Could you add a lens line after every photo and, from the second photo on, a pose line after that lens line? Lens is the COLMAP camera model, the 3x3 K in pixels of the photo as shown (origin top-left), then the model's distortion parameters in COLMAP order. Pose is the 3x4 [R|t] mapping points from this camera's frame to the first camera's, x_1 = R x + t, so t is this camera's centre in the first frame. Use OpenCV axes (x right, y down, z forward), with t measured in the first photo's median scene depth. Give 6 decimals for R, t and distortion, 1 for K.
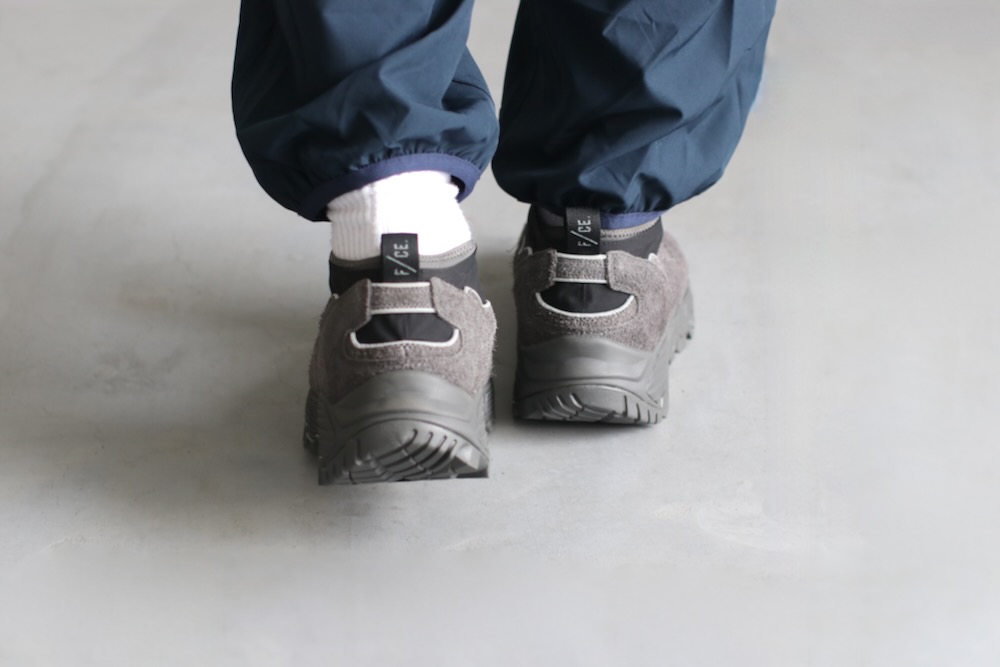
lens RADIAL K [[2354.3, 0, 500.0], [0, 2354.3, 333.5], [0, 0, 1]] dist [-0.462874, -0.262472]
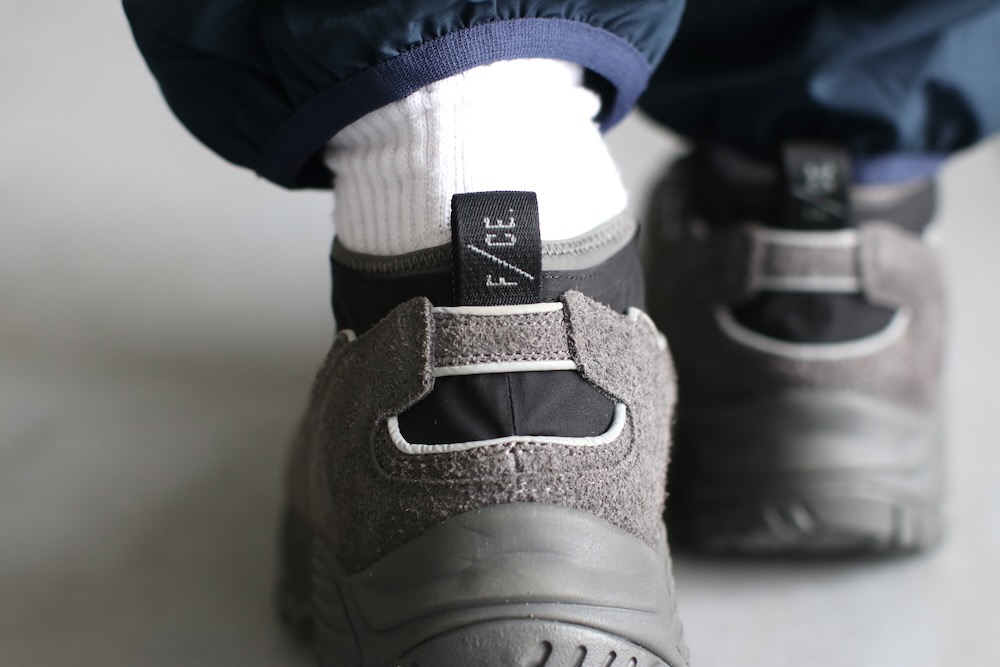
lens RADIAL K [[2354.3, 0, 500.0], [0, 2354.3, 333.5], [0, 0, 1]] dist [-0.462874, -0.262472]
pose [[0.999555, -0.019571, 0.022508, -0.051805], [0.019410, 0.999784, 0.007367, -0.019189], [-0.022647, -0.006927, 0.999720, 0.549897]]
